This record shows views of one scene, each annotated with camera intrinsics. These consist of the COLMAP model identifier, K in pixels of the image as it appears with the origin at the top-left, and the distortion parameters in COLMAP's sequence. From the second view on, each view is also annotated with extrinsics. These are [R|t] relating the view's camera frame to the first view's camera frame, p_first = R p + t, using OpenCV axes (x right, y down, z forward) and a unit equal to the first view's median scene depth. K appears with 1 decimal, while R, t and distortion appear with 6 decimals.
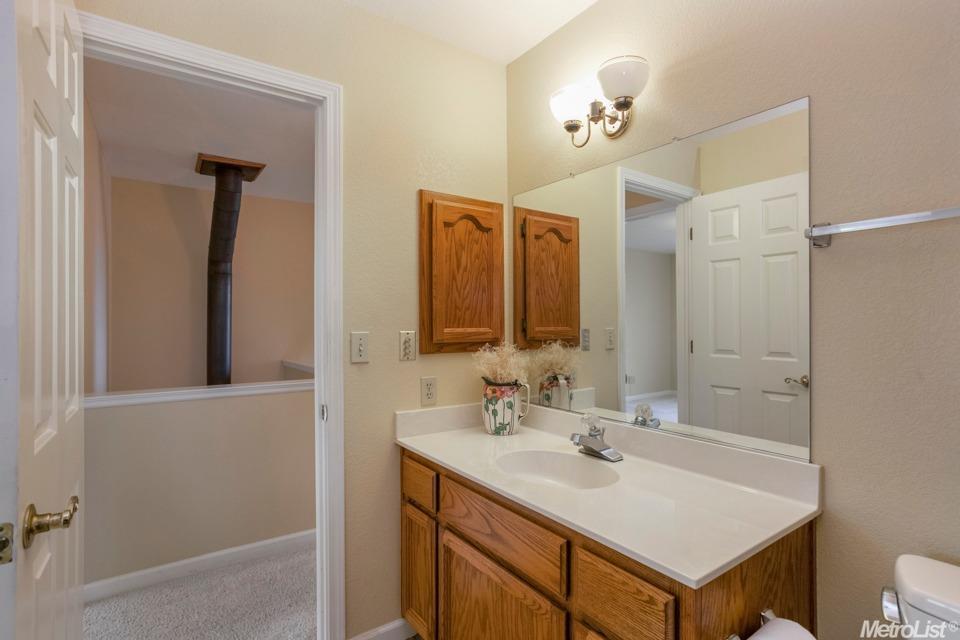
lens RADIAL K [[466.1, 0, 480.0], [0, 466.1, 320.0], [0, 0, 1]] dist [-0.013032, 0.001393]
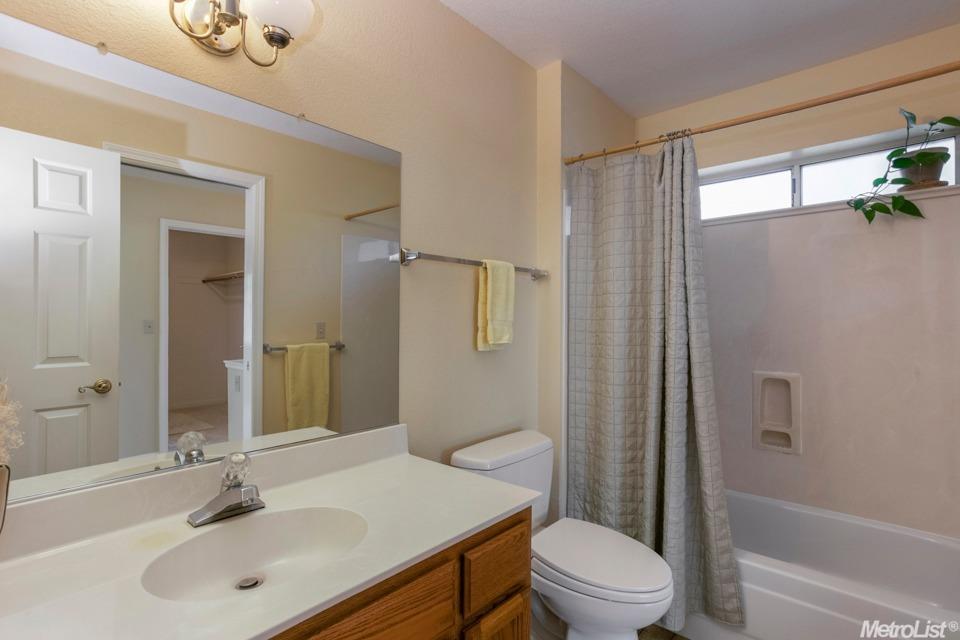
lens RADIAL K [[466.1, 0, 480.0], [0, 466.1, 320.0], [0, 0, 1]] dist [-0.013032, 0.001393]
pose [[-0.237908, 0.002611, 0.971284, -0.634611], [-0.009573, 0.999942, -0.005033, 0.007962], [-0.971241, -0.010496, -0.237869, 1.045082]]
